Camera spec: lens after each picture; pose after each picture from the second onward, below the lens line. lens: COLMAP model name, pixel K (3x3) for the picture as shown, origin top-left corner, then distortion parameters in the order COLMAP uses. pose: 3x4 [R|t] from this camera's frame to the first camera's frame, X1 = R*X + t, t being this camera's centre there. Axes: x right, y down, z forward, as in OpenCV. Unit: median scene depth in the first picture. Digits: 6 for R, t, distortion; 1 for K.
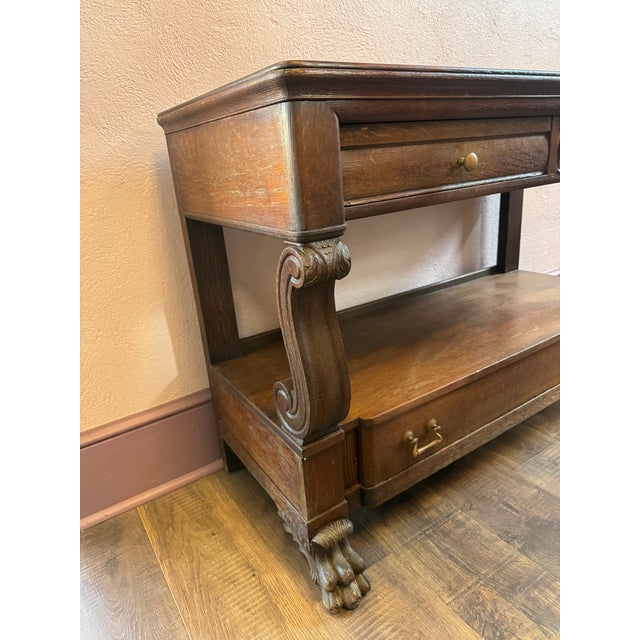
lens RADIAL K [[453.3, 0, 322.6], [0, 453.3, 317.7], [0, 0, 1]] dist [0.035067, -0.050021]
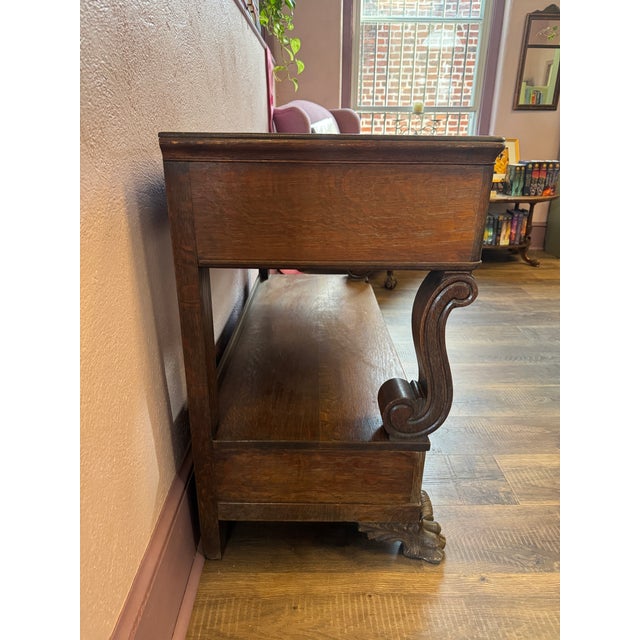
lens RADIAL K [[449.4, 0, 314.4], [0, 449.4, 319.7], [0, 0, 1]] dist [0.036787, -0.042489]
pose [[0.554308, -0.230540, 0.799746, -0.870552], [0.231179, 0.965710, 0.118150, -0.185746], [-0.799562, 0.119393, 0.588597, 0.407402]]
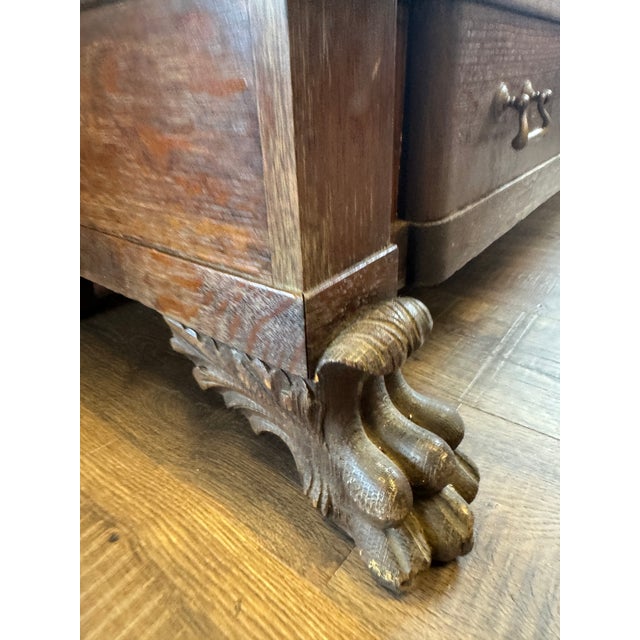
lens RADIAL K [[449.4, 0, 320.2], [0, 449.4, 284.3], [0, 0, 1]] dist [0.036787, -0.042489]
pose [[0.951439, -0.096931, 0.292180, -0.085554], [0.078450, 0.994142, 0.074344, 0.364182], [-0.297675, -0.047812, 0.953469, 0.643246]]
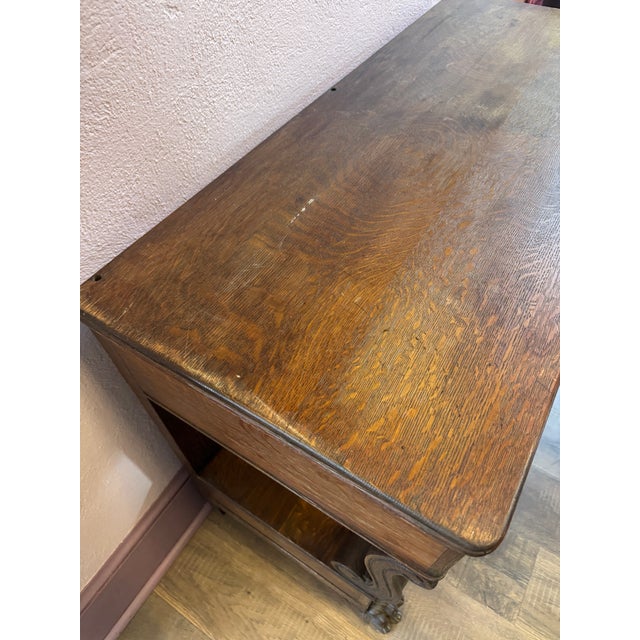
lens RADIAL K [[453.3, 0, 316.9], [0, 453.3, 316.9], [0, 0, 1]] dist [0.035067, -0.050021]
pose [[0.911300, -0.285181, 0.296993, -0.245967], [0.088687, 0.840327, 0.534776, -0.715262], [-0.402079, -0.461002, 0.791081, 0.403038]]
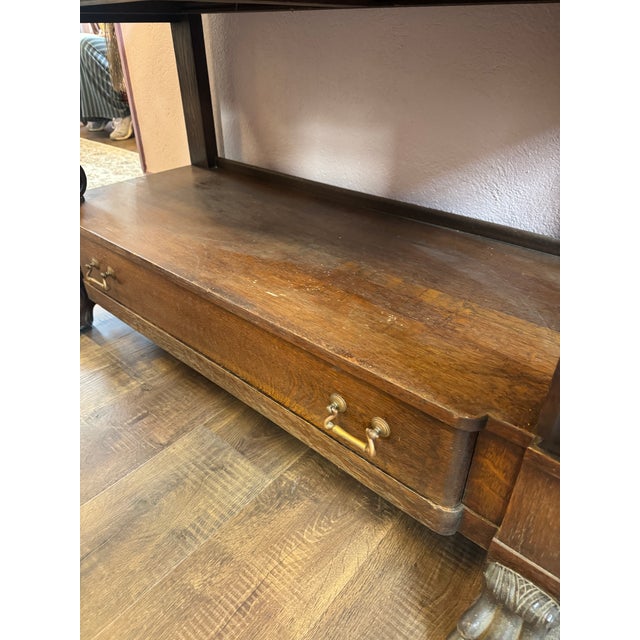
lens RADIAL K [[453.3, 0, 319.5], [0, 453.3, 314.3], [0, 0, 1]] dist [0.035067, -0.050021]
pose [[0.273678, 0.573676, -0.772008, 1.174360], [-0.339692, 0.808577, 0.480430, -0.317224], [0.899839, 0.130762, 0.416163, 1.007094]]
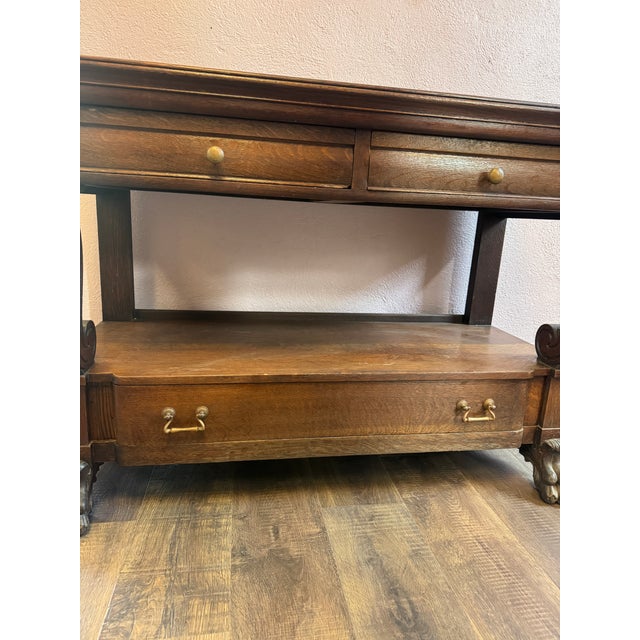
lens RADIAL K [[449.4, 0, 319.4], [0, 449.4, 314.9], [0, 0, 1]] dist [0.036787, -0.042489]
pose [[0.906837, 0.214685, -0.362707, 0.801709], [-0.251923, 0.966003, -0.058083, 0.018391], [0.337907, 0.144046, 0.930091, 0.113741]]
